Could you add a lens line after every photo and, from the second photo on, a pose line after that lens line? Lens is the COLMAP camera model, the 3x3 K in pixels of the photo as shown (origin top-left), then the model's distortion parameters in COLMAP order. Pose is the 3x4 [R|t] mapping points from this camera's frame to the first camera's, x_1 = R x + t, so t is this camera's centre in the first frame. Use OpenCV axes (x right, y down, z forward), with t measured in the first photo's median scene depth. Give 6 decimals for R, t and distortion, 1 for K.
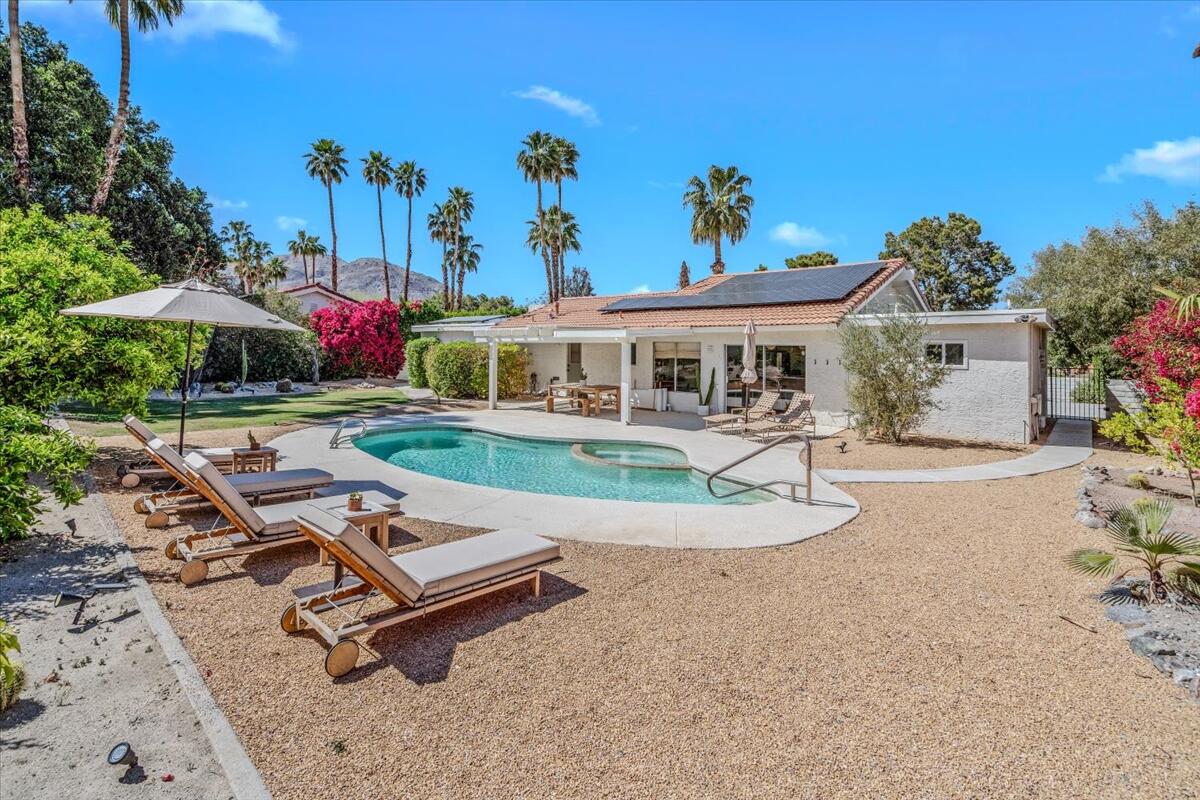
lens RADIAL K [[565.7, 0, 602.4], [0, 565.7, 331.4], [0, 0, 1]] dist [-0.000156, 0.000099]
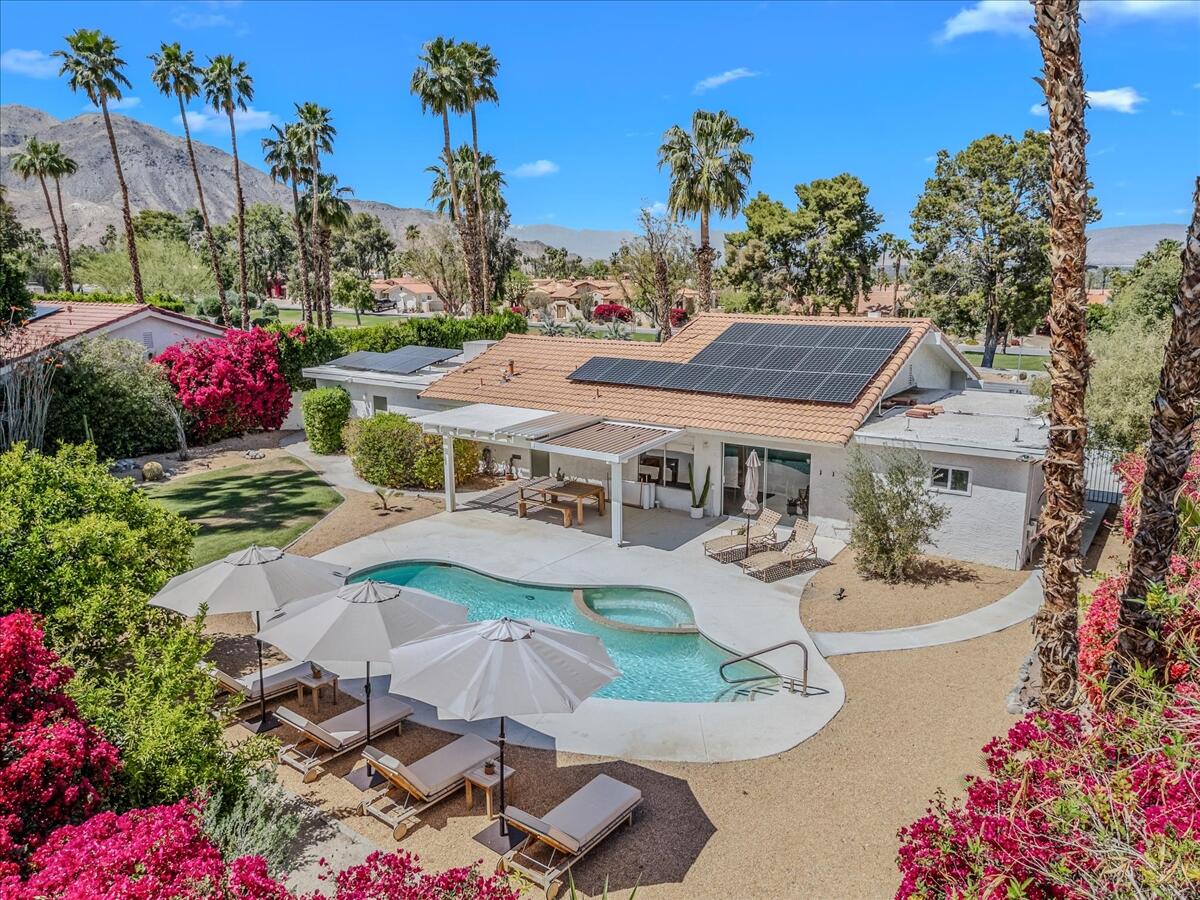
lens RADIAL K [[858.8, 0, 600.0], [0, 858.8, 453.0], [0, 0, 1]] dist [0.058874, -0.033124]
pose [[0.994677, -0.045024, 0.092680, -0.041525], [0.021043, 0.969284, 0.245044, -0.124268], [-0.100866, -0.241790, 0.965072, -0.117683]]
